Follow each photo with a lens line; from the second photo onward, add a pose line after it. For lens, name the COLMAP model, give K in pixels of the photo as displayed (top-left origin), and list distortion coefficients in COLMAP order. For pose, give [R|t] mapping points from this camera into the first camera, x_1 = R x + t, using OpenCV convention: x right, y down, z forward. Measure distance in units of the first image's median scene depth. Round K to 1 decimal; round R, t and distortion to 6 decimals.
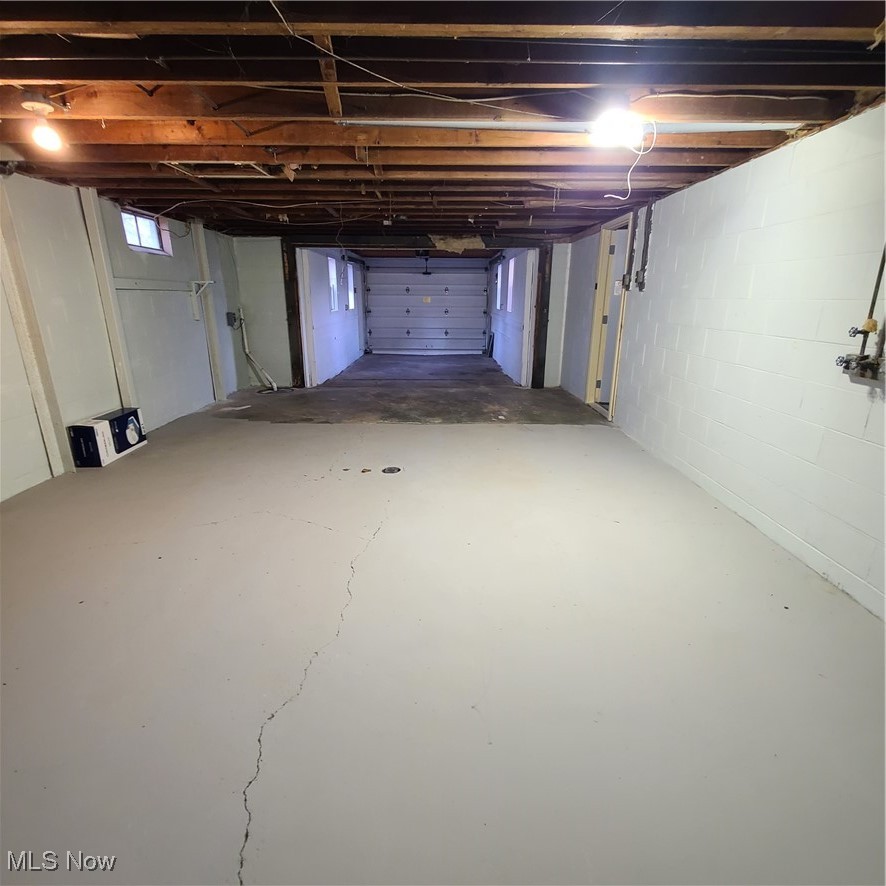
lens RADIAL K [[481.6, 0, 442.6], [0, 481.6, 444.7], [0, 0, 1]] dist [0.000714, -0.002112]
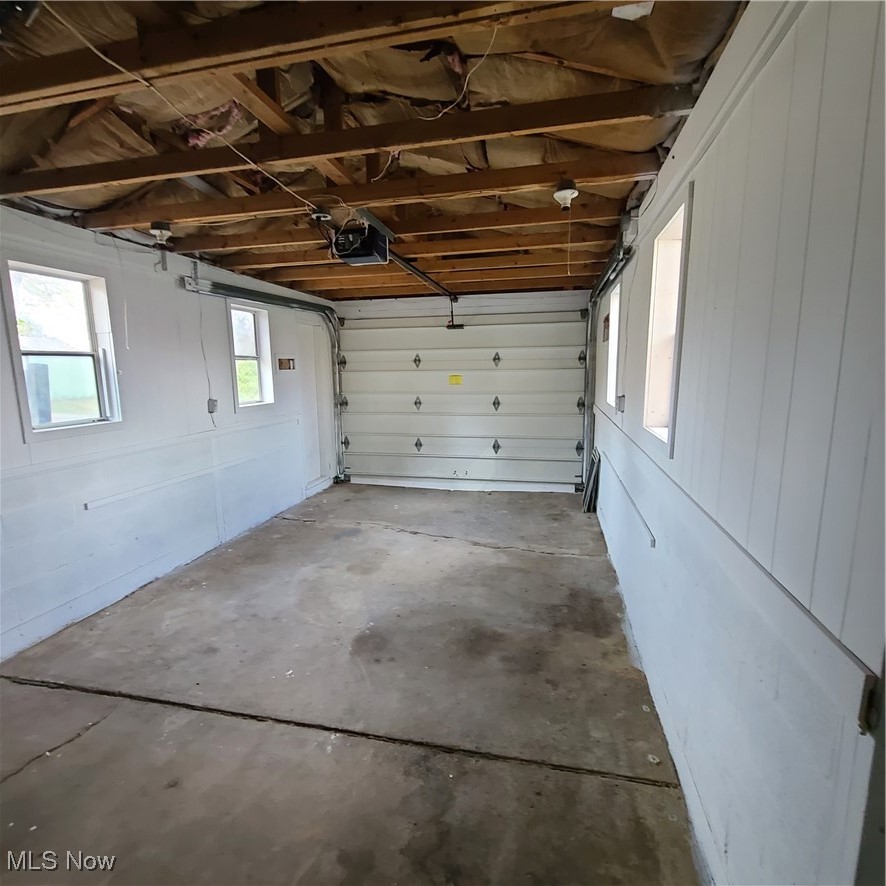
lens RADIAL K [[481.6, 0, 442.7], [0, 481.6, 442.3], [0, 0, 1]] dist [0.000714, -0.002112]
pose [[0.973579, 0.015989, -0.227788, 0.065097], [-0.046212, 0.990700, -0.127973, -0.175028], [0.223624, 0.135118, 0.965264, 0.536045]]
